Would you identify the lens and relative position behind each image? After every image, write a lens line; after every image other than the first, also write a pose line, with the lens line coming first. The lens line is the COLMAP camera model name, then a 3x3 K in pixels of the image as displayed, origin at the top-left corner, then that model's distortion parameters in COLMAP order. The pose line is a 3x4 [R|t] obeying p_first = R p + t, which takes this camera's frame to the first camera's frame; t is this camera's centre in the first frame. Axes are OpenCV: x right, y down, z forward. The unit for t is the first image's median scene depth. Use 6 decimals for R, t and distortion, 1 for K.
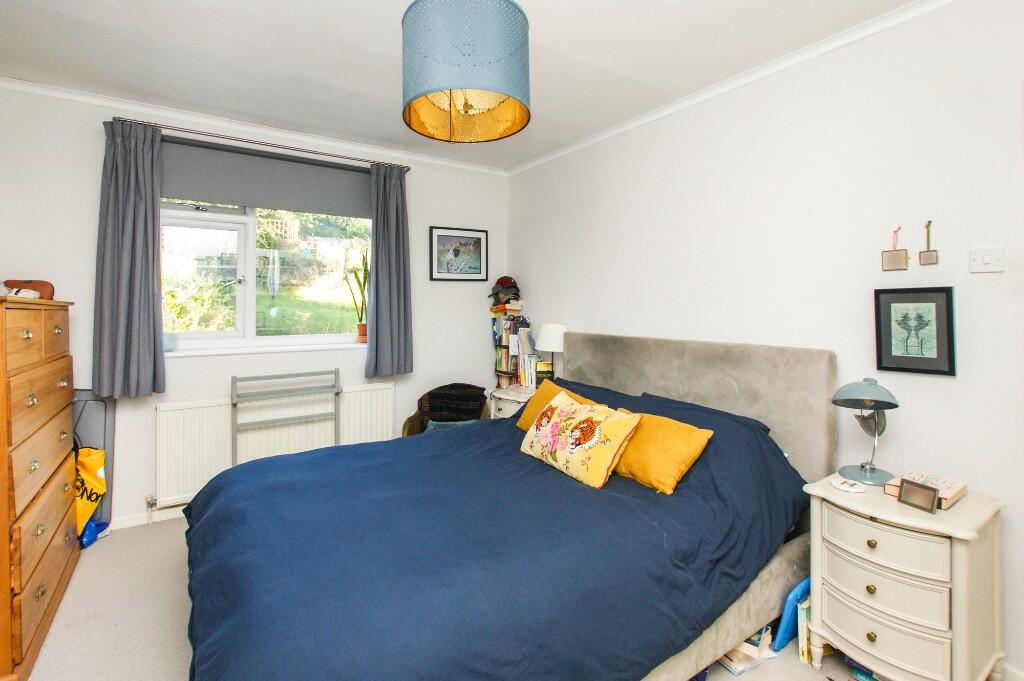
lens RADIAL K [[450.8, 0, 513.8], [0, 450.8, 305.5], [0, 0, 1]] dist [-0.000915, -0.000159]
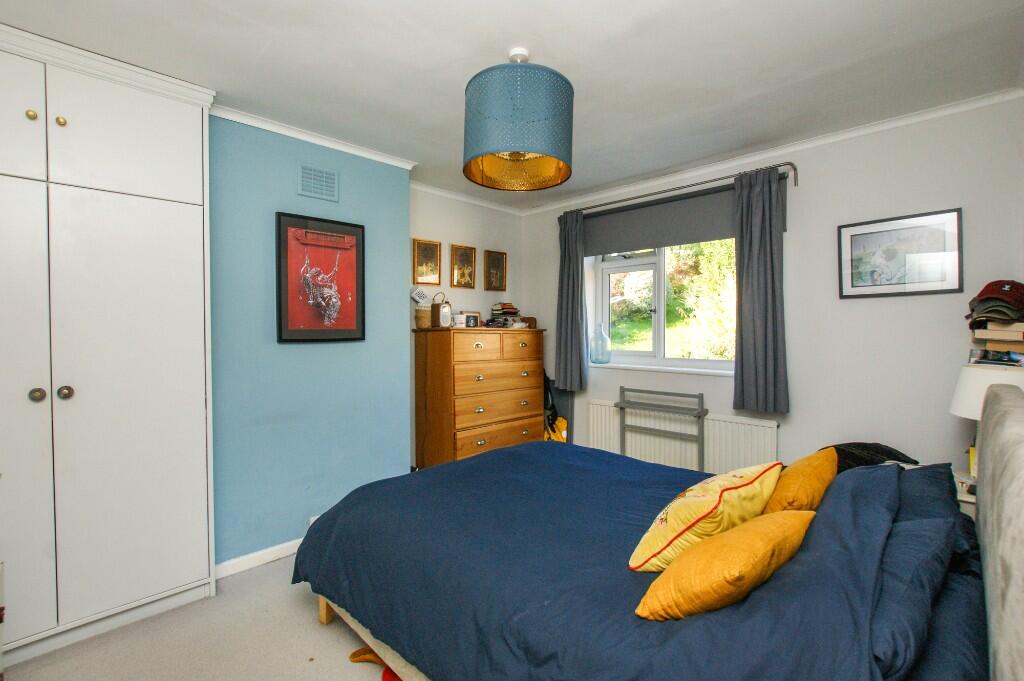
lens RADIAL K [[459.9, 0, 512.0], [0, 459.9, 340.5], [0, 0, 1]] dist [-0.000563, 0.000007]
pose [[0.235039, 0.027796, -0.971588, 0.545007], [0.003502, 0.999560, 0.029444, -0.012477], [0.971980, -0.010323, 0.234838, 0.365559]]
